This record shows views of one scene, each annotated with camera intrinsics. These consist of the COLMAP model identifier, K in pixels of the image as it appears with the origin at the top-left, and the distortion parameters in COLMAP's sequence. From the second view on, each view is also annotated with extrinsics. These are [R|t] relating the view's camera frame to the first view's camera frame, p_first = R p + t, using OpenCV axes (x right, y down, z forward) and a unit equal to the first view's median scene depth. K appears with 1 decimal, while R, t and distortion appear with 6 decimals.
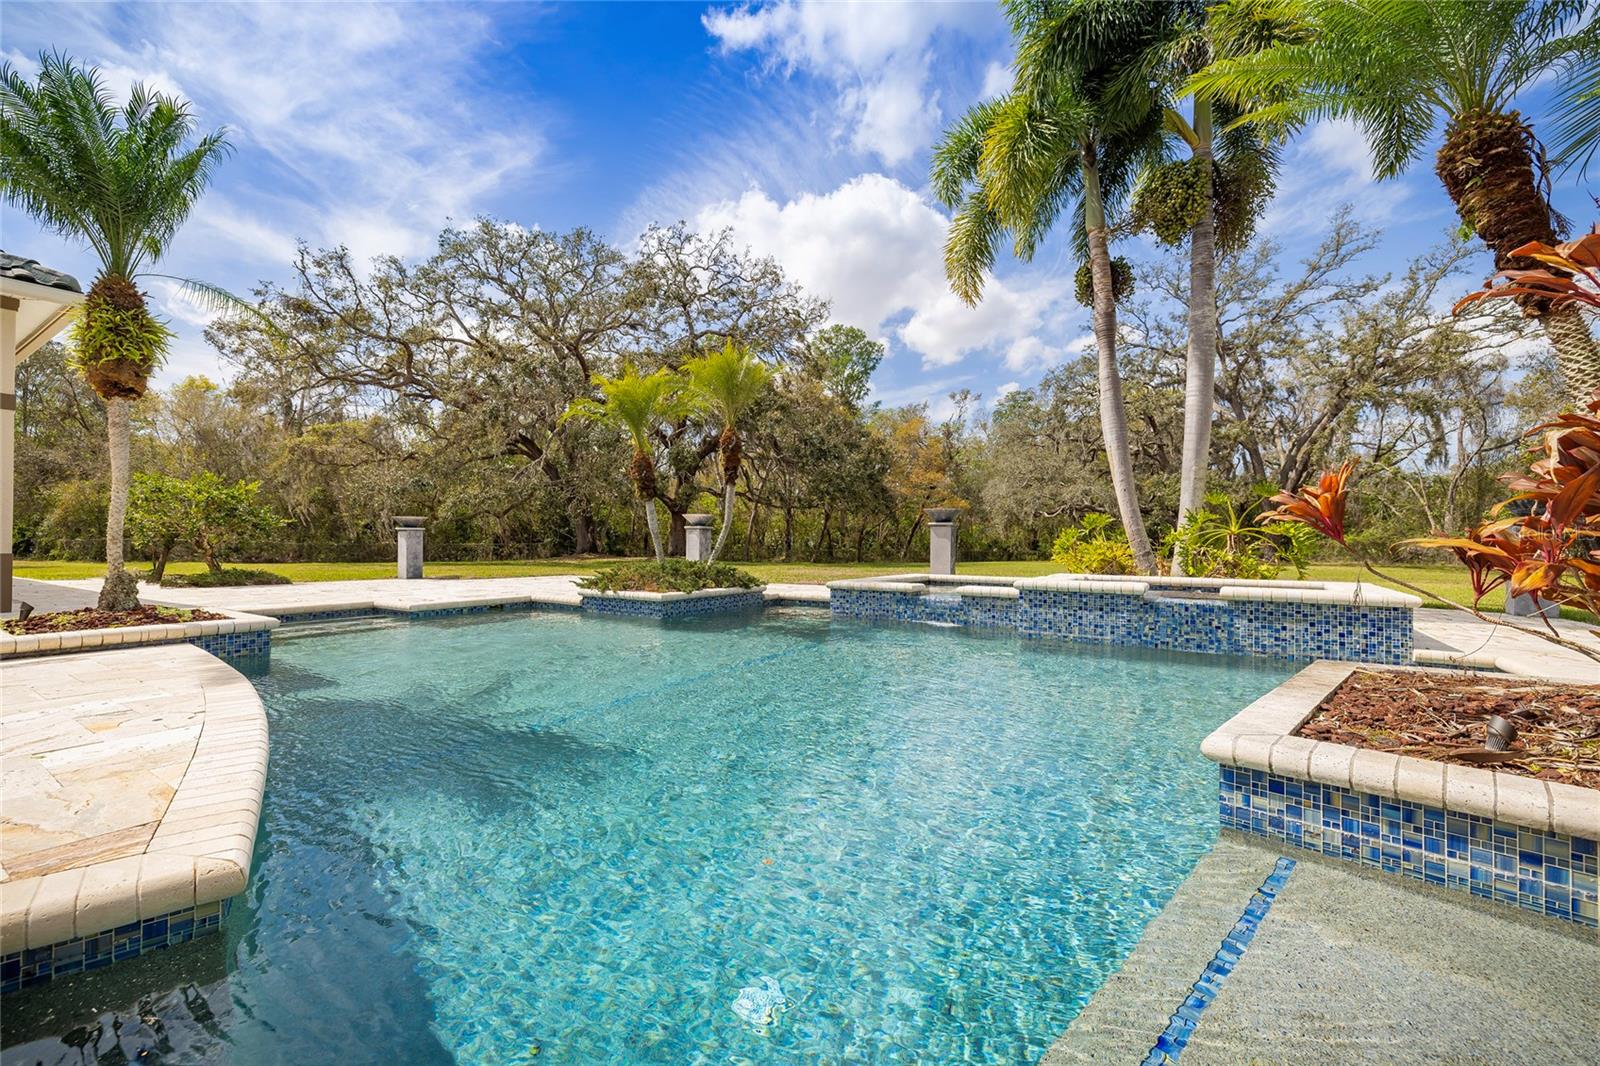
lens RADIAL K [[669.1, 0, 789.9], [0, 669.1, 534.5], [0, 0, 1]] dist [0.000827, -0.000279]
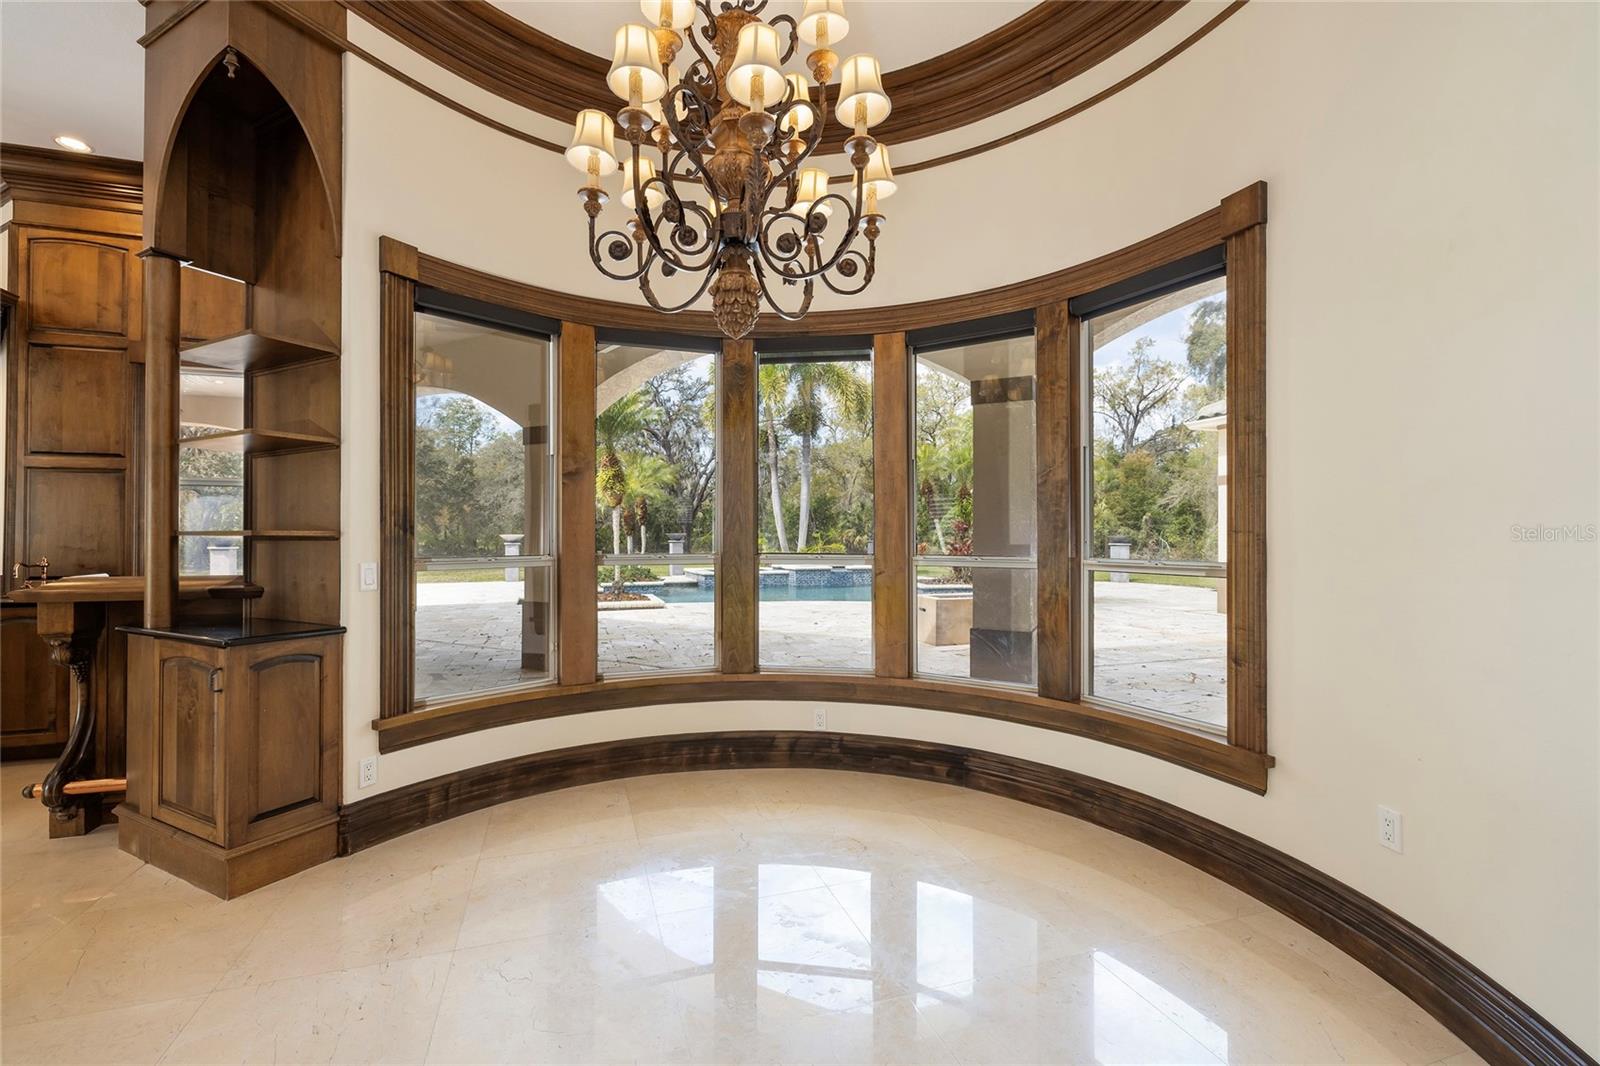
lens RADIAL K [[669.1, 0, 789.9], [0, 669.1, 534.5], [0, 0, 1]] dist [0.000827, -0.000279]
pose [[0.611673, -0.006016, 0.791088, -1.686634], [-0.002586, 0.999951, 0.009604, -0.084030], [-0.791107, -0.007921, 0.611627, -0.630897]]
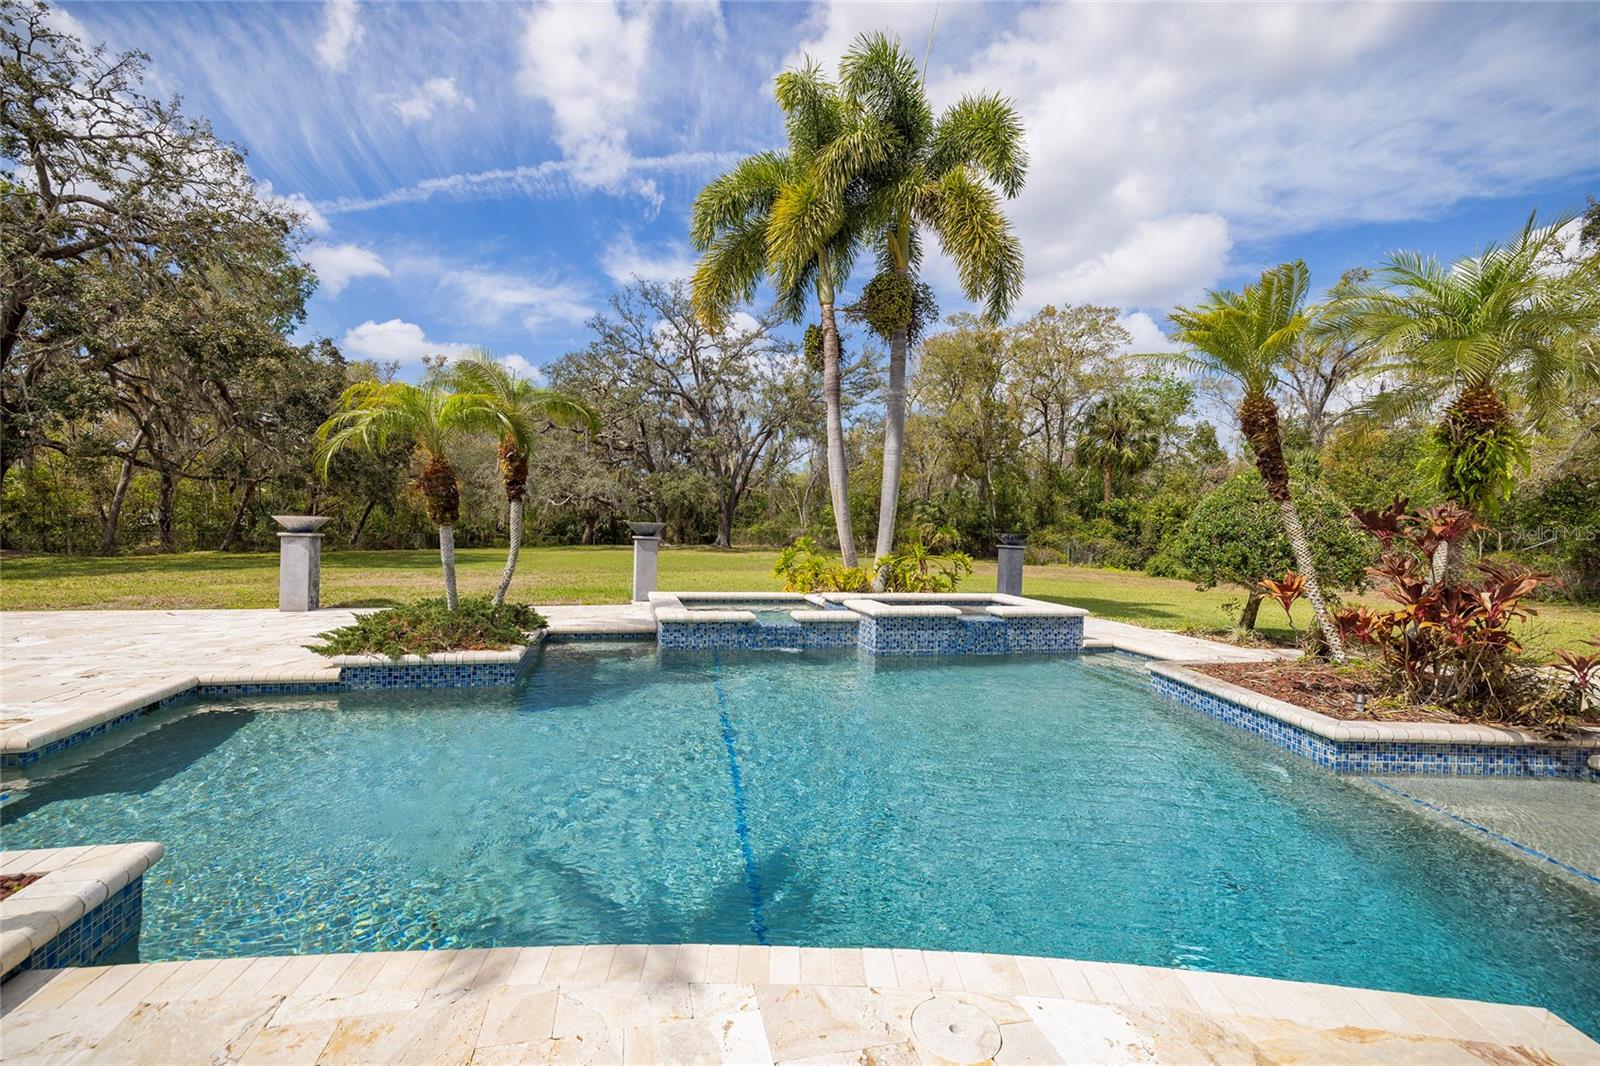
lens RADIAL K [[669.1, 0, 789.9], [0, 669.1, 534.5], [0, 0, 1]] dist [0.000827, -0.000279]
pose [[0.680531, 0.003153, 0.732713, -0.569597], [-0.029476, 0.999299, 0.023077, -0.079033], [-0.732126, -0.037302, 0.680147, 0.260022]]
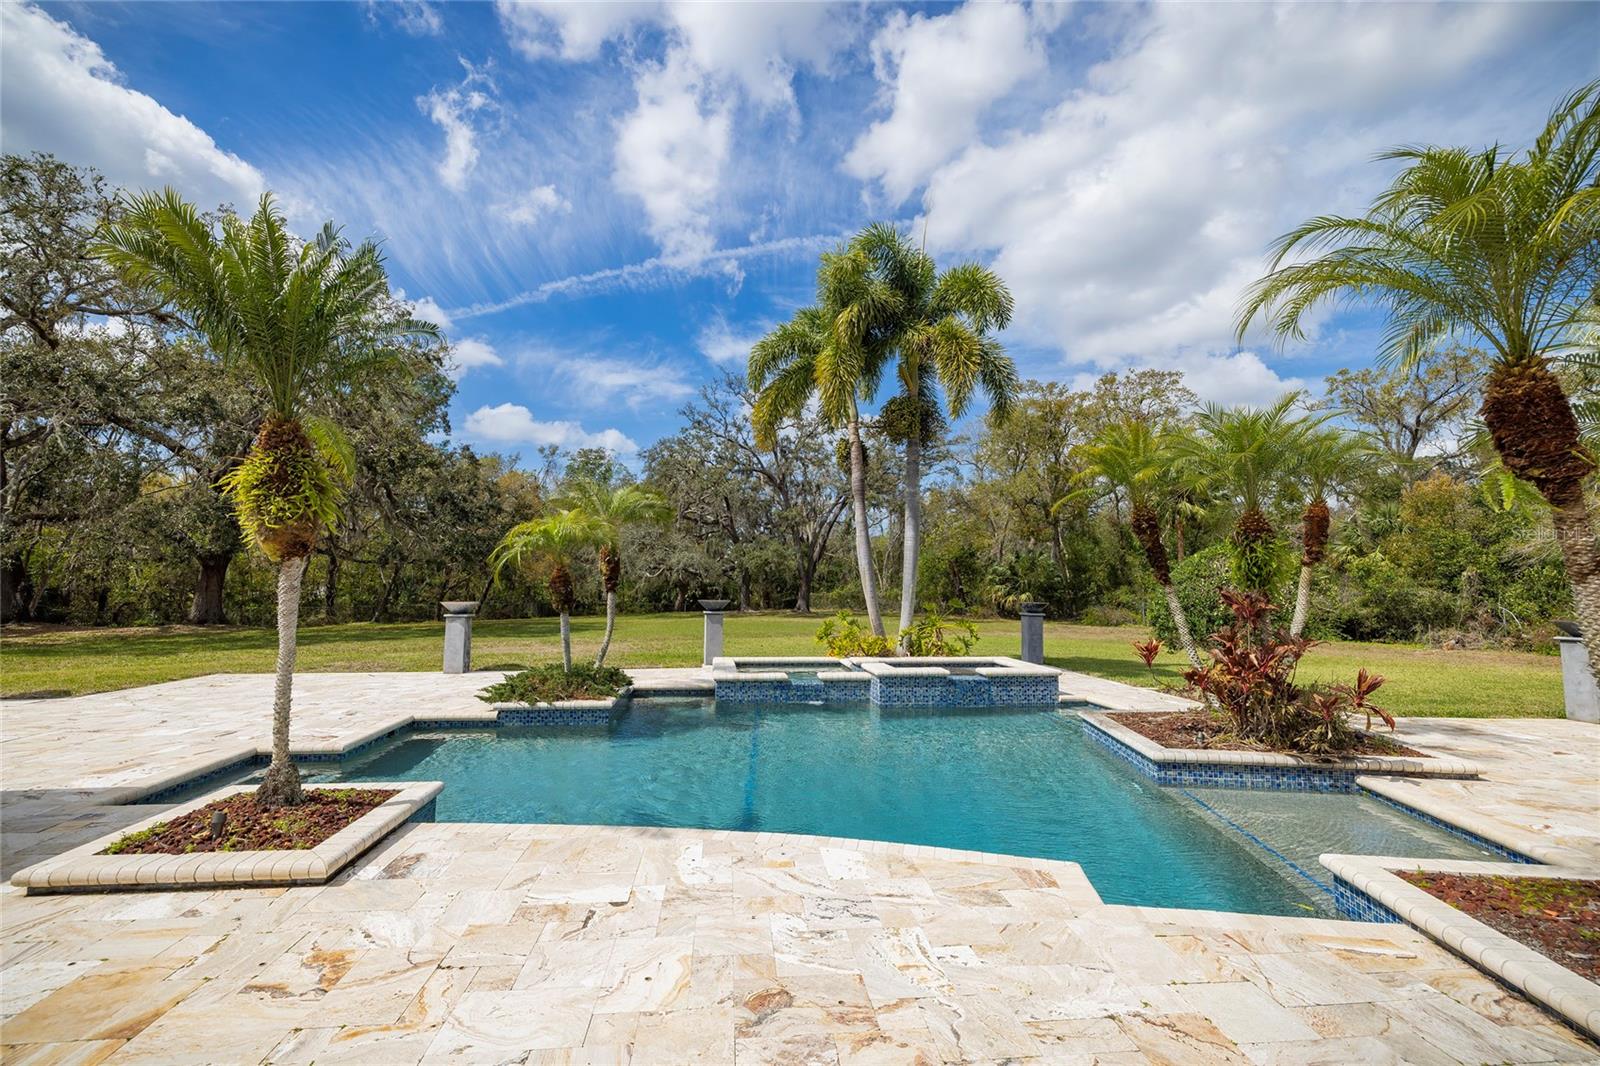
lens RADIAL K [[668.2, 0, 792.8], [0, 668.2, 532.2], [0, 0, 1]] dist [-0.001925, -0.000174]
pose [[0.771310, 0.050555, 0.634448, -0.710098], [-0.008118, 0.997541, -0.069618, -0.124061], [-0.636408, 0.048547, 0.769824, -0.068593]]
